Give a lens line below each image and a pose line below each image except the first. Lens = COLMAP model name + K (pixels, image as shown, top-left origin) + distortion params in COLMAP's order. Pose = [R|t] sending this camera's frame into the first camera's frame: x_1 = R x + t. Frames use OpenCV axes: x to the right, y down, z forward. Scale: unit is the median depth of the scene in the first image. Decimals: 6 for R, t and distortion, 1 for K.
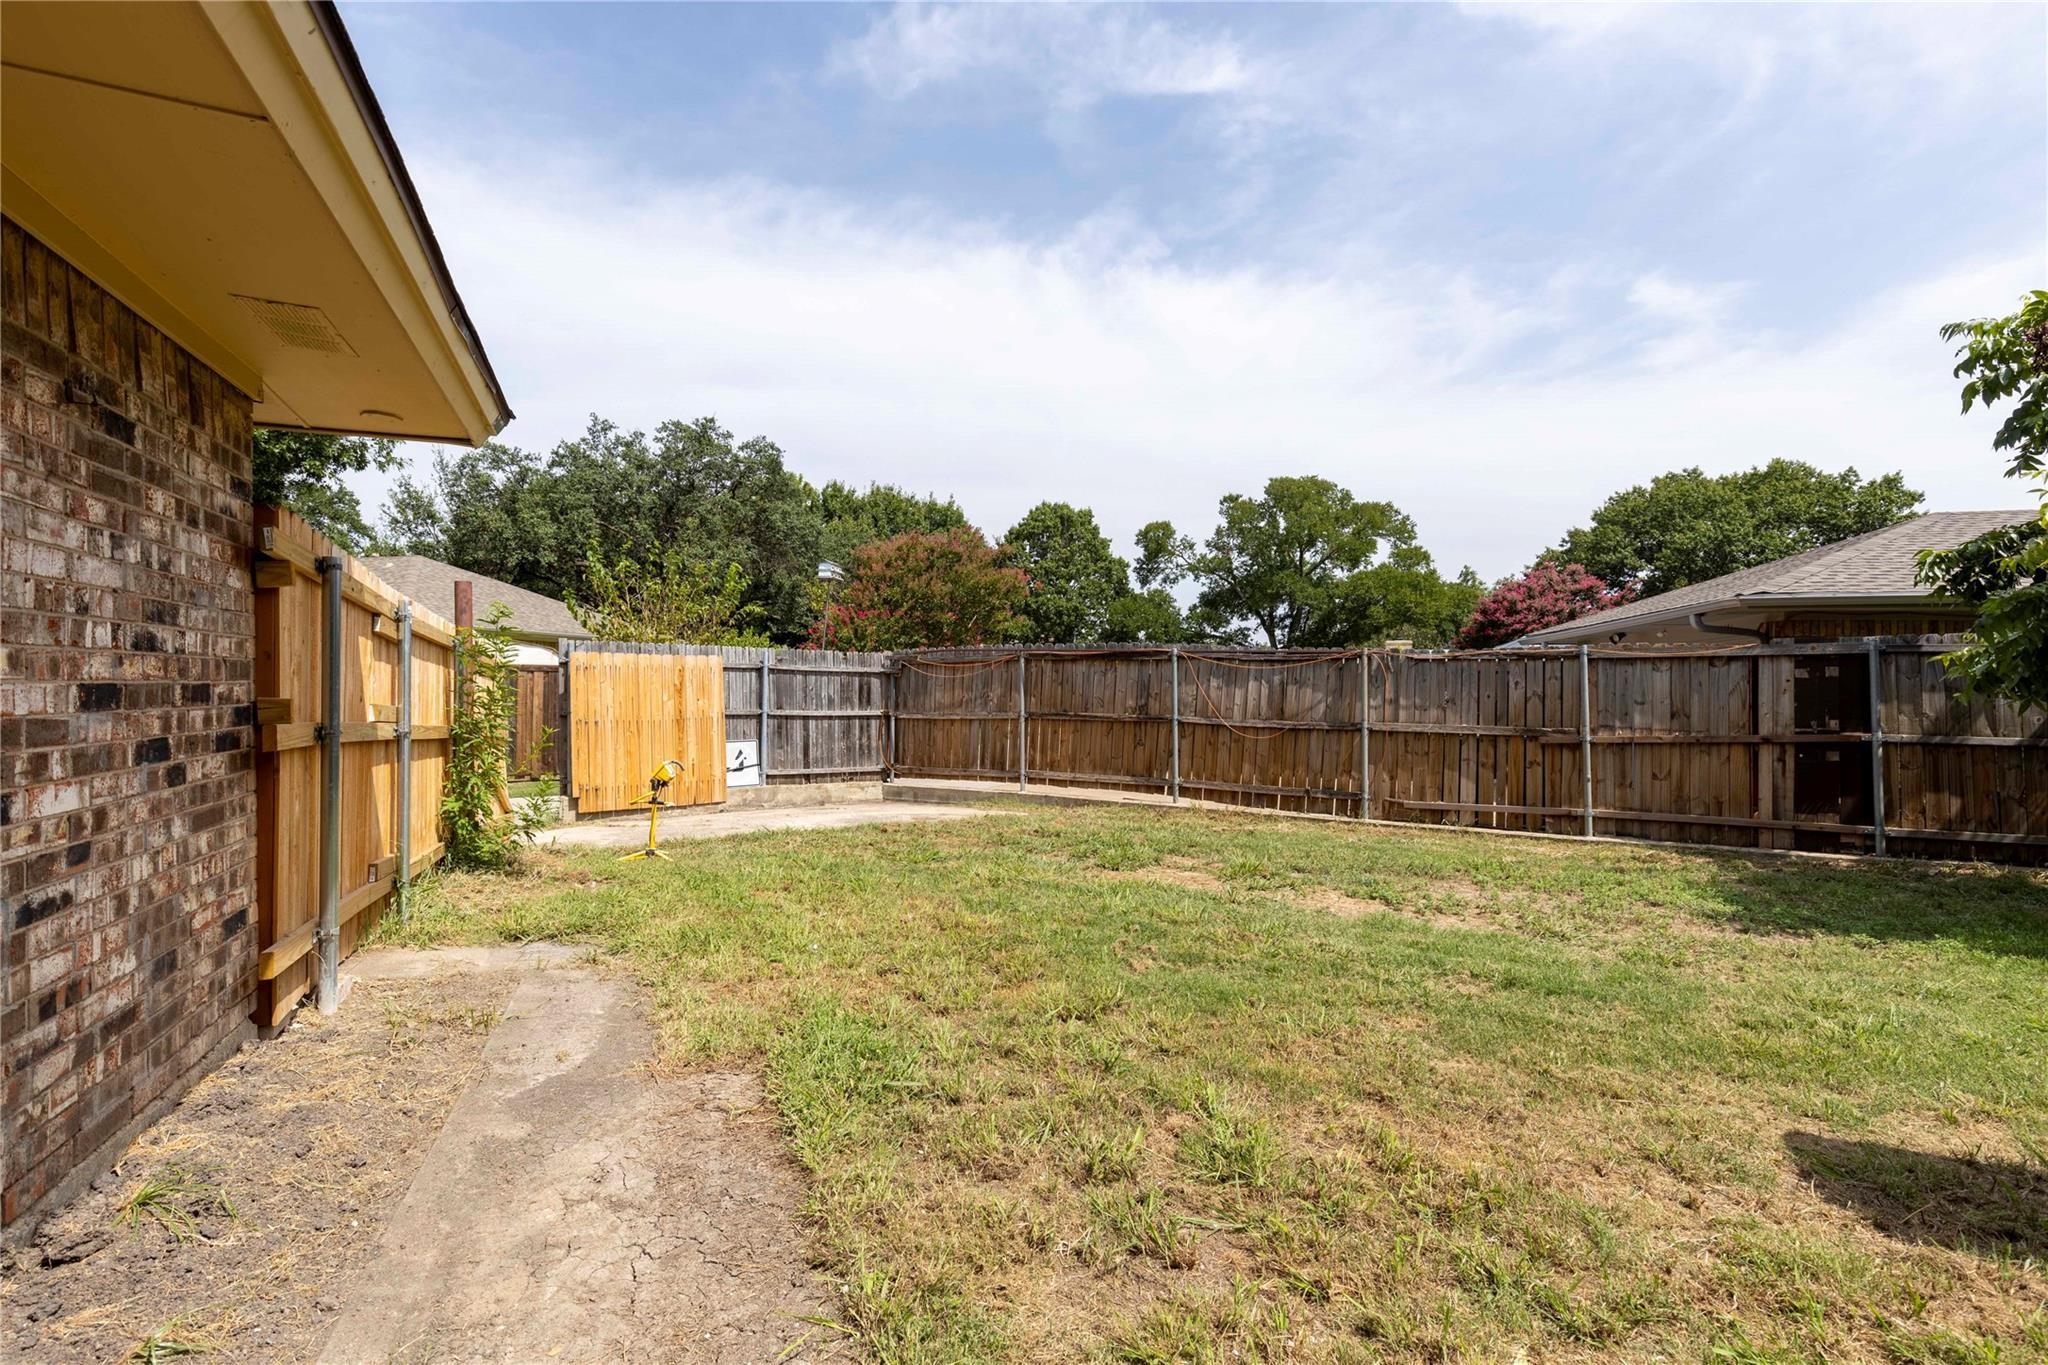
lens RADIAL K [[915.8, 0, 1018.1], [0, 915.8, 678.1], [0, 0, 1]] dist [0.004677, 0.000009]
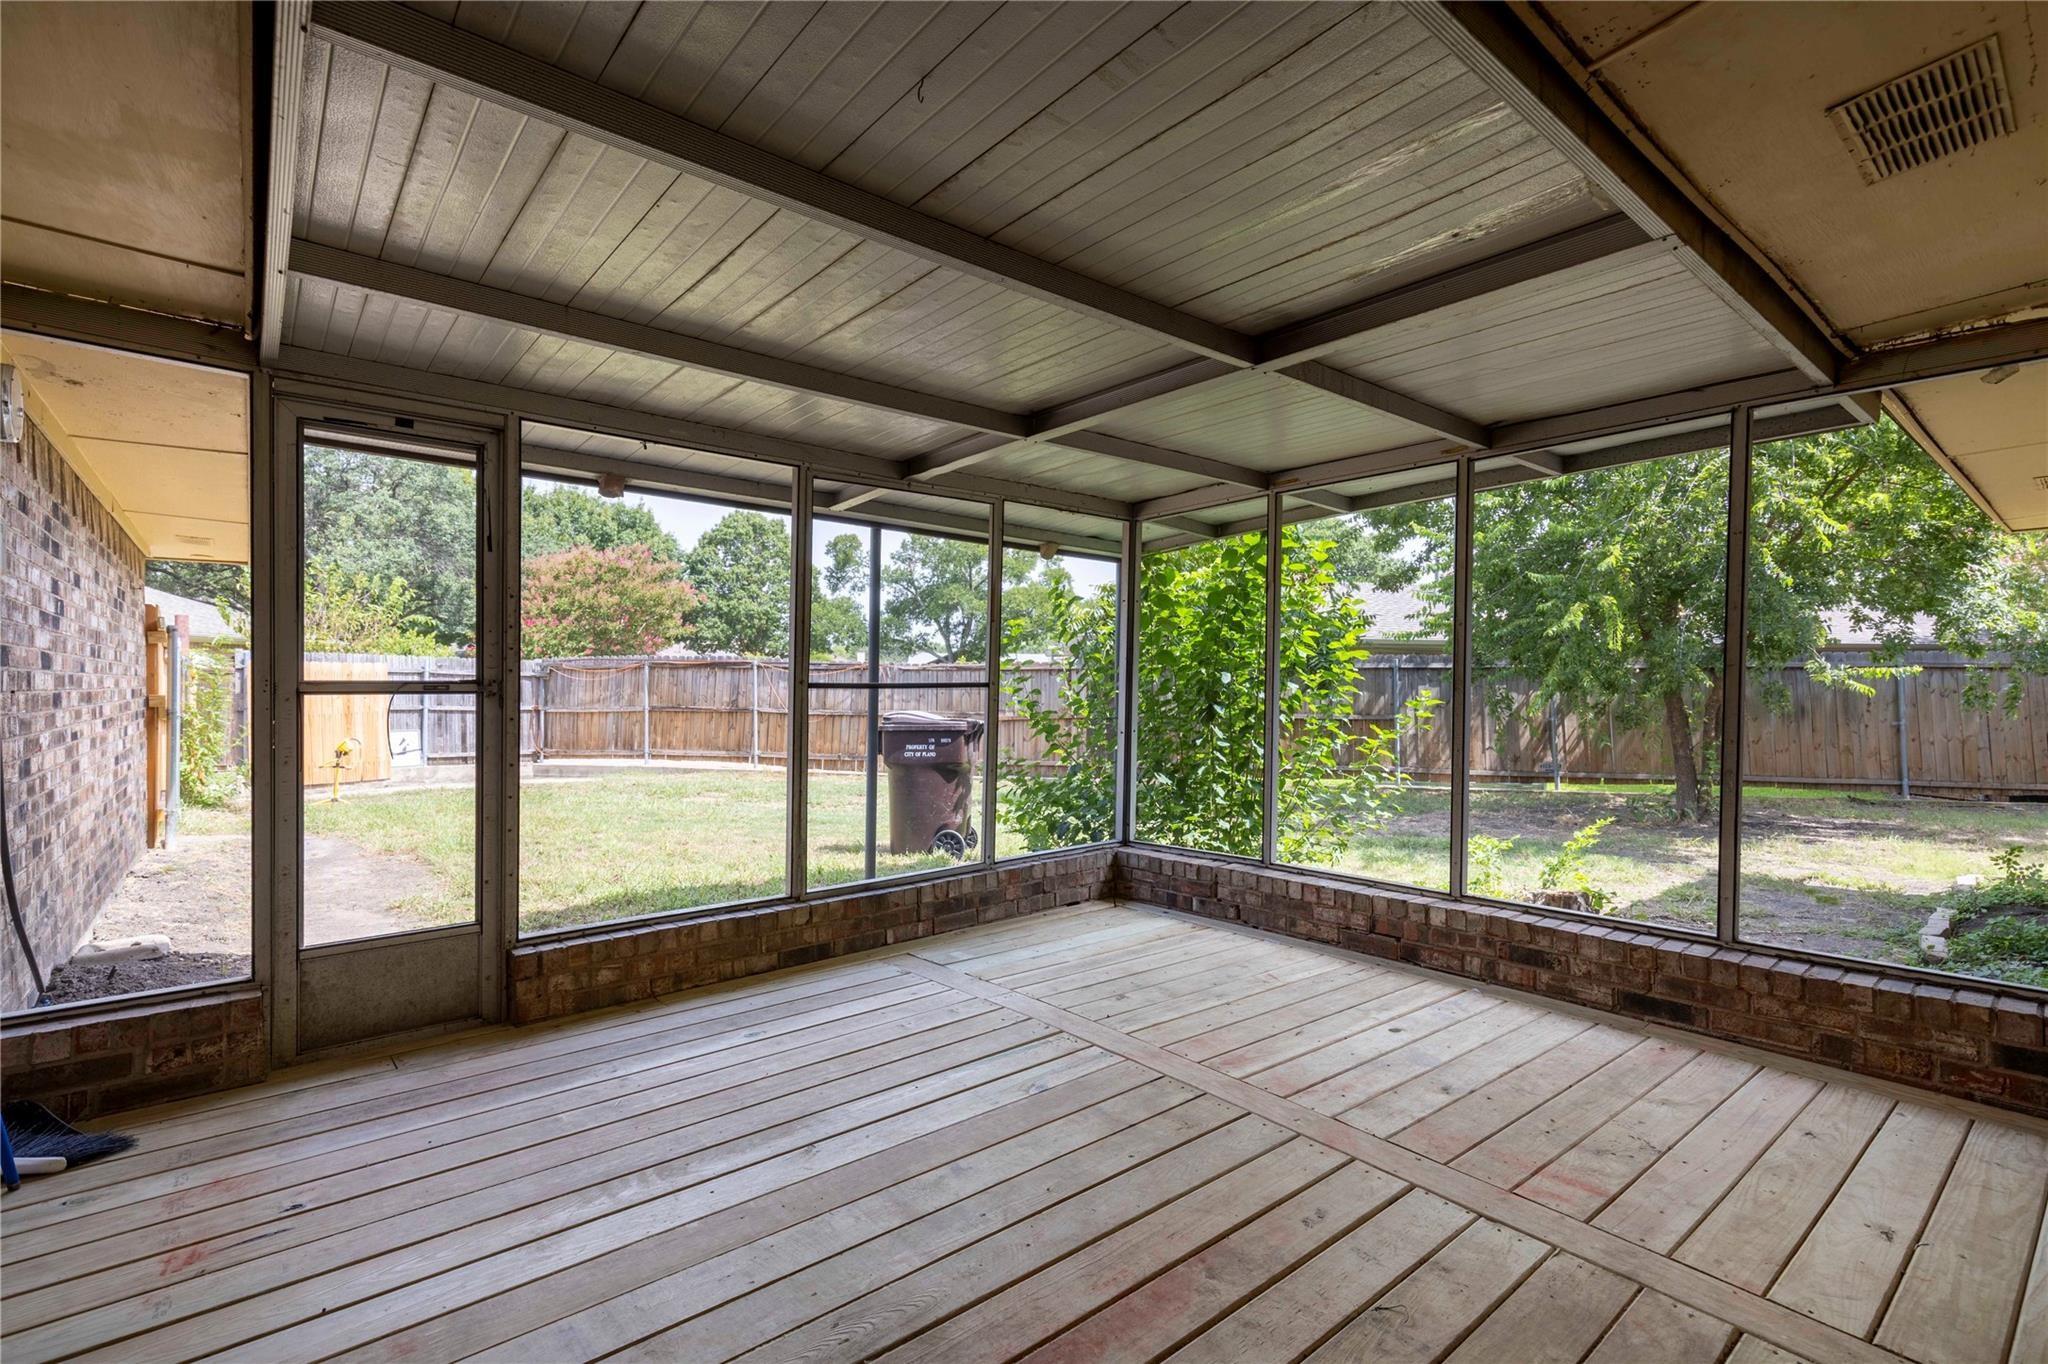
lens RADIAL K [[915.8, 0, 1018.1], [0, 915.8, 677.6], [0, 0, 1]] dist [0.004677, 0.000009]
pose [[0.955809, 0.000670, 0.293988, 0.120162], [-0.000756, 1.000000, 0.000177, -0.004983], [-0.293988, -0.000391, 0.955809, -0.410115]]
